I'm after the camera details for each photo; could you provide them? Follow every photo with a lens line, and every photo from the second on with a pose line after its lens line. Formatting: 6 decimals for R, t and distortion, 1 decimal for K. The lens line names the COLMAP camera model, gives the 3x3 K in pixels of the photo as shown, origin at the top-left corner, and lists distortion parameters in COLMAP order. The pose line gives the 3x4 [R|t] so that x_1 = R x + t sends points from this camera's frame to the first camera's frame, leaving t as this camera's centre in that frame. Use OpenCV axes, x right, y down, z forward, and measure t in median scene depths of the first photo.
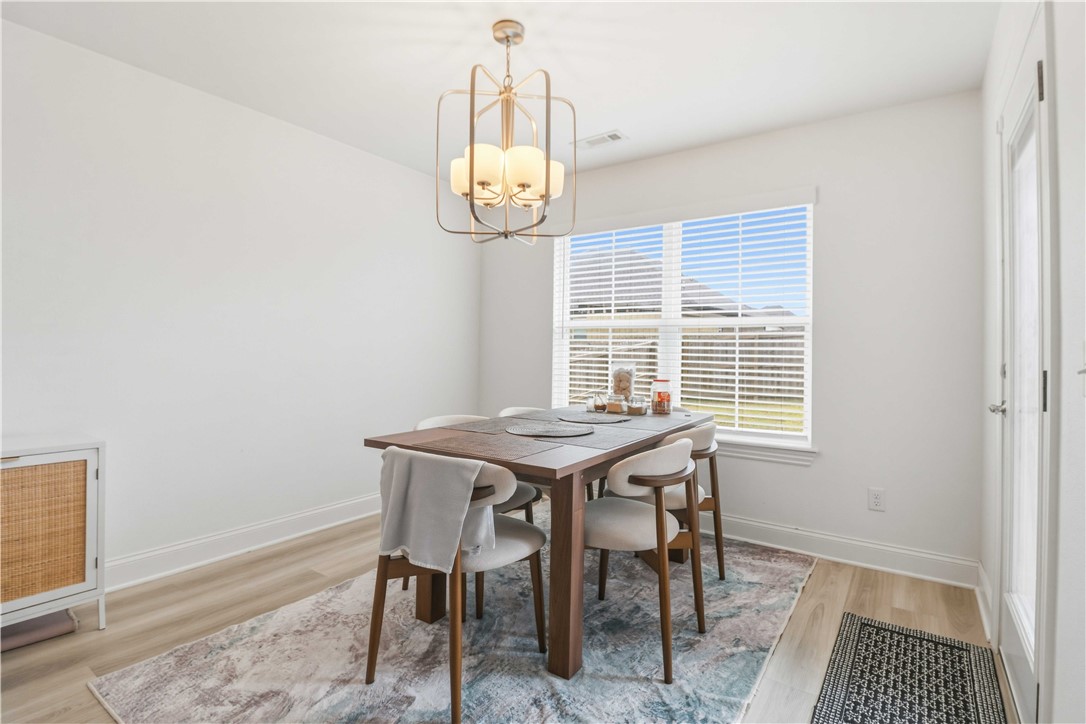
lens RADIAL K [[506.5, 0, 557.9], [0, 506.5, 350.5], [0, 0, 1]] dist [0.001083, -0.013133]
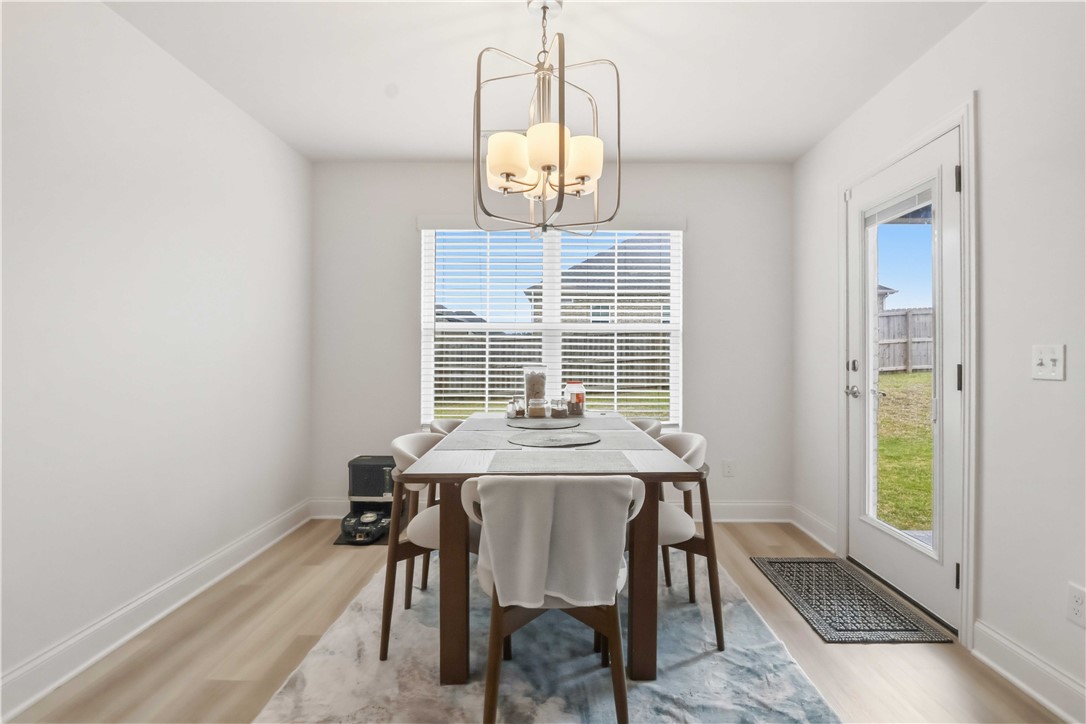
lens RADIAL K [[503.4, 0, 552.0], [0, 503.4, 358.9], [0, 0, 1]] dist [-0.000277, -0.017538]
pose [[0.831847, -0.012818, 0.554857, -0.521894], [0.006231, 0.999886, 0.013758, -0.004776], [-0.554970, -0.007987, 0.831832, 0.212908]]
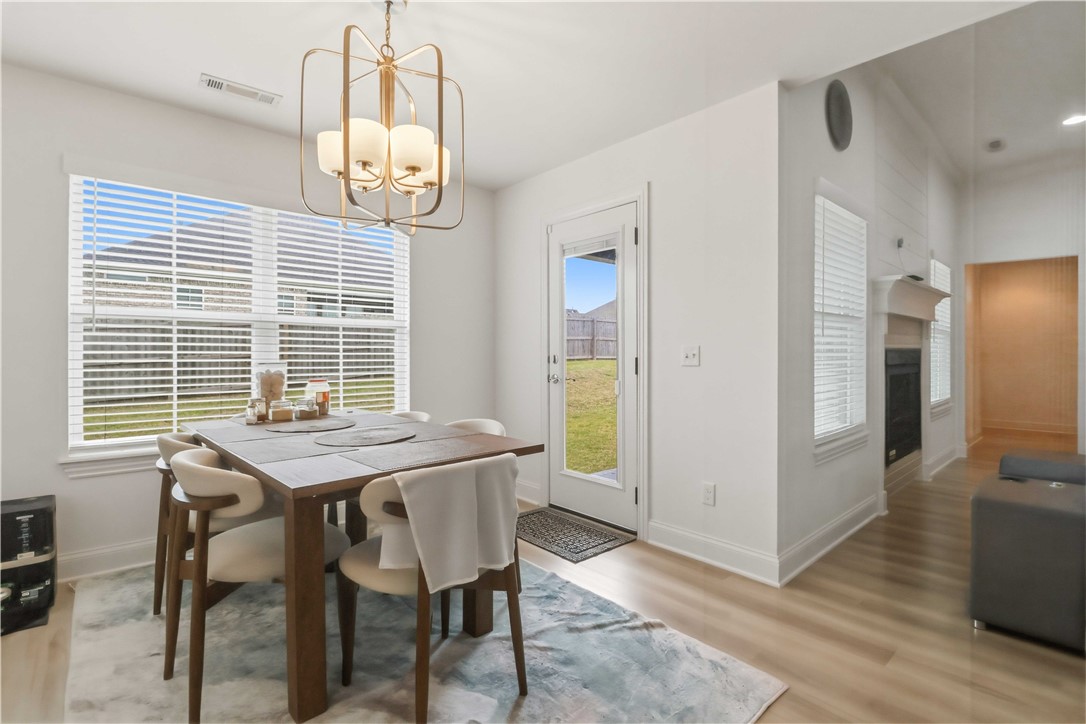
lens RADIAL K [[502.2, 0, 546.9], [0, 502.2, 357.6], [0, 0, 1]] dist [0.000535, -0.012263]
pose [[0.233214, -0.022033, 0.972176, -0.800879], [-0.001722, 0.999732, 0.023070, -0.009181], [-0.972424, -0.007055, 0.233114, 0.453761]]
